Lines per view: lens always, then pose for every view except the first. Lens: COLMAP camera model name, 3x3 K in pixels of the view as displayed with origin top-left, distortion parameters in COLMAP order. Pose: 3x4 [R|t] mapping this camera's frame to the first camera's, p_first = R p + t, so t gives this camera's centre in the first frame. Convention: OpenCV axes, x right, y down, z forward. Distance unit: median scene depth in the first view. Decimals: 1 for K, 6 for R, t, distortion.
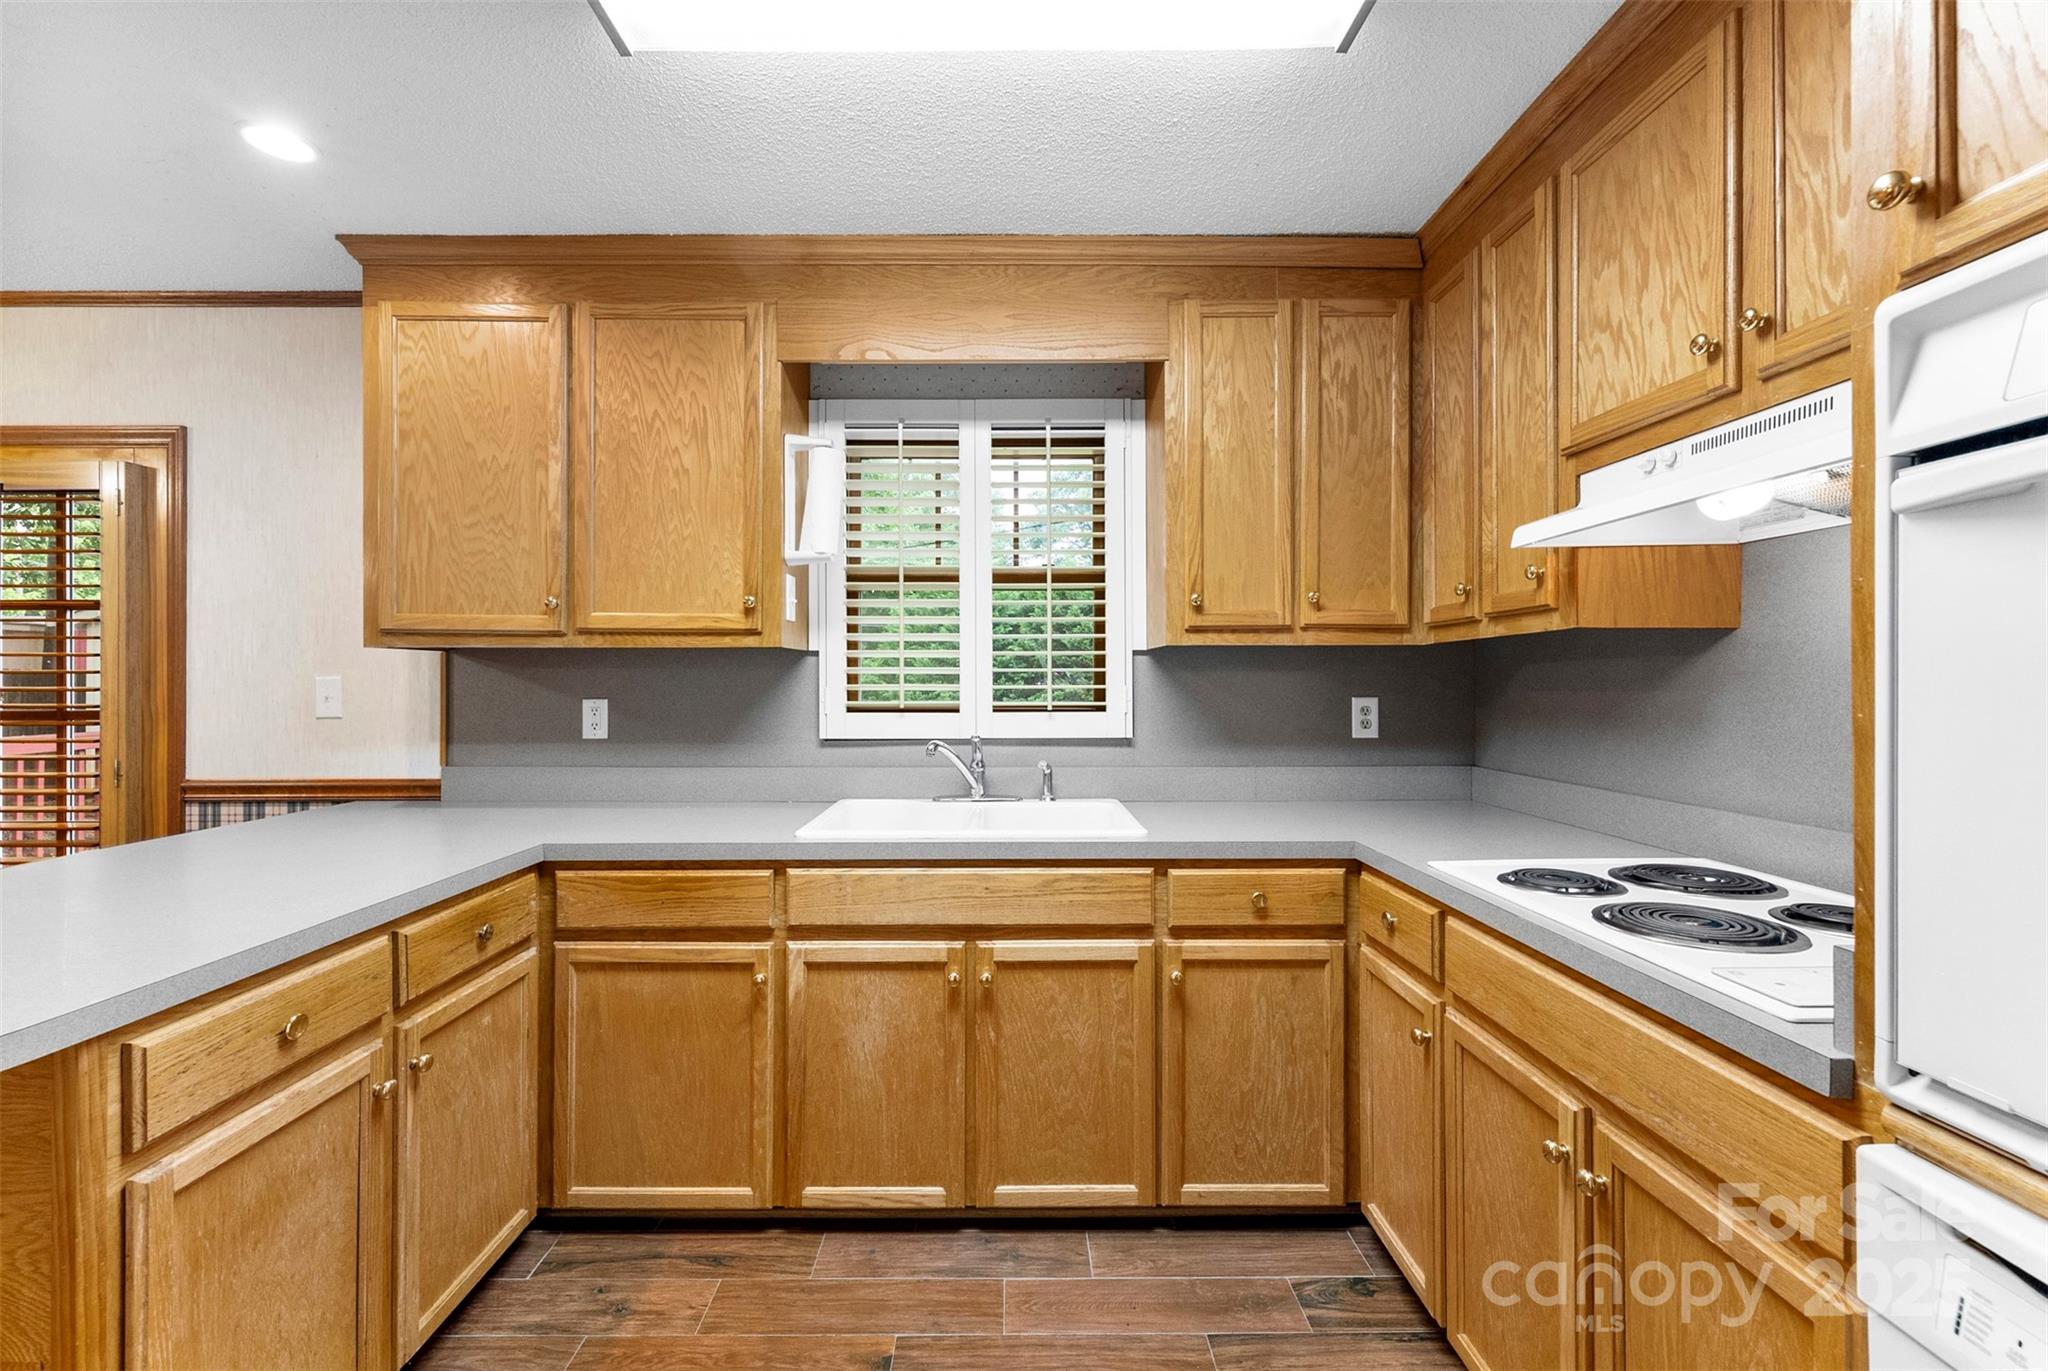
lens RADIAL K [[835.2, 0, 1012.4], [0, 835.2, 681.1], [0, 0, 1]] dist [0.001215, 0.000686]
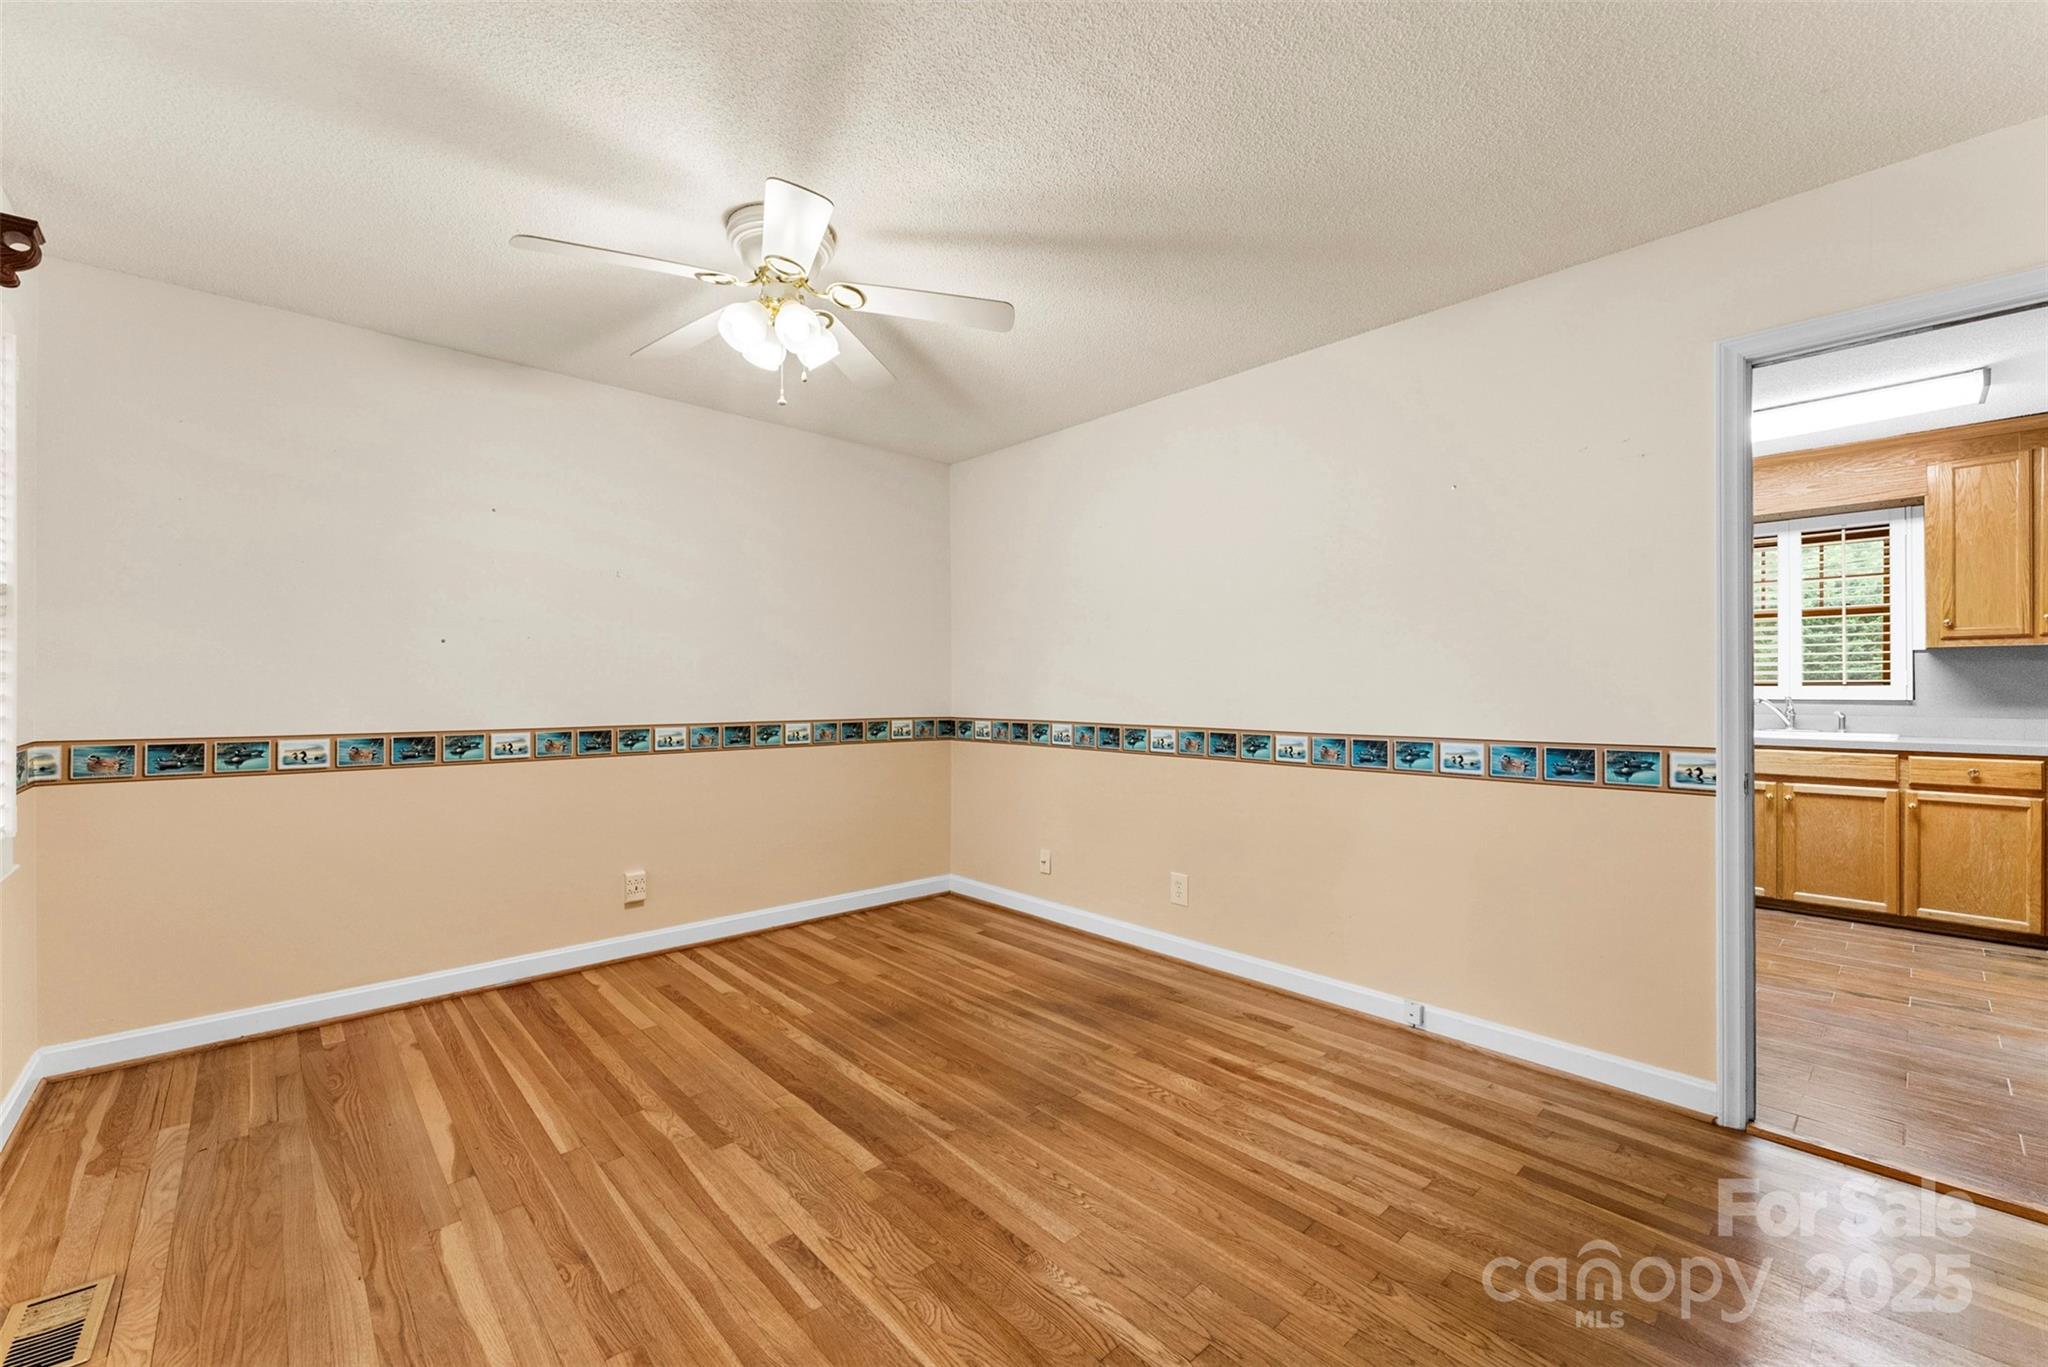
lens RADIAL K [[835.2, 0, 1012.4], [0, 835.2, 679.1], [0, 0, 1]] dist [0.001215, 0.000686]
pose [[0.669564, -0.001714, -0.742753, 0.209704], [-0.004761, 0.999967, -0.006600, 0.050719], [0.742739, 0.007955, 0.669533, -1.787993]]
